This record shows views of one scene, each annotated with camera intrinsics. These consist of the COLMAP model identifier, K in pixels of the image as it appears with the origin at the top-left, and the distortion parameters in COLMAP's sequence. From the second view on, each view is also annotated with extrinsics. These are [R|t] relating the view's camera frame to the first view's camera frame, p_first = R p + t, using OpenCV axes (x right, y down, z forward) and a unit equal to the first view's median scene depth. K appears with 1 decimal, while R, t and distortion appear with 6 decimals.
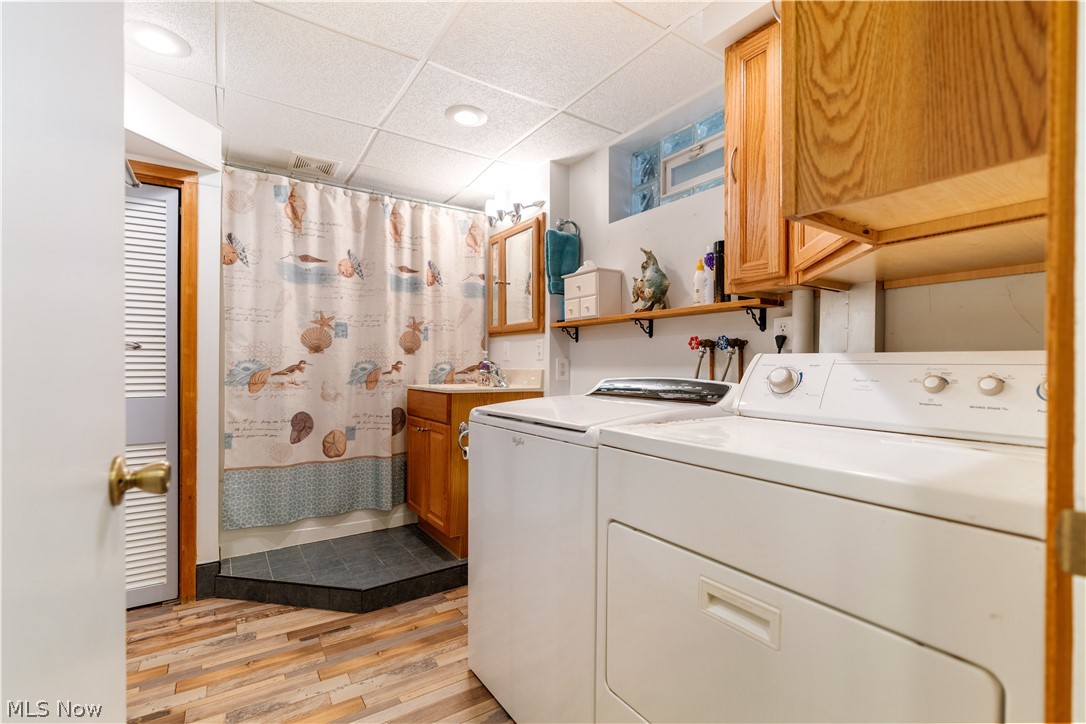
lens RADIAL K [[491.2, 0, 539.6], [0, 491.2, 367.1], [0, 0, 1]] dist [0.000829, -0.000216]
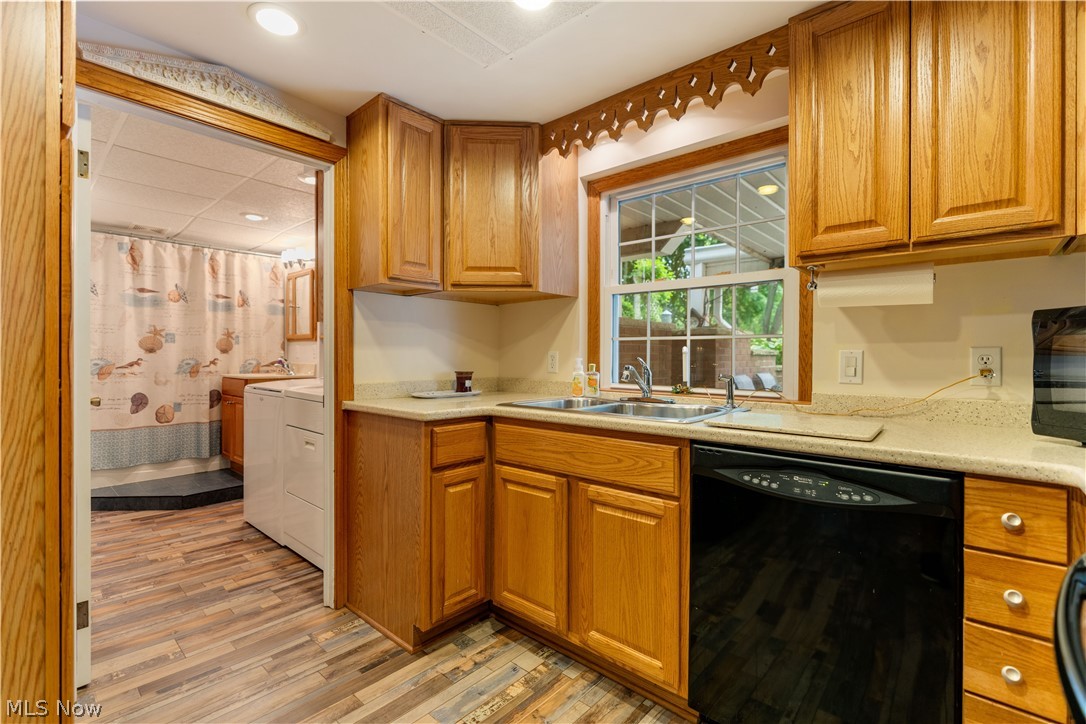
lens RADIAL K [[491.2, 0, 546.1], [0, 491.2, 357.7], [0, 0, 1]] dist [0.000829, -0.000216]
pose [[0.967542, 0.000915, 0.252709, 0.317326], [-0.001141, 0.999999, 0.000750, -0.017249], [-0.252708, -0.001014, 0.967542, -0.717602]]
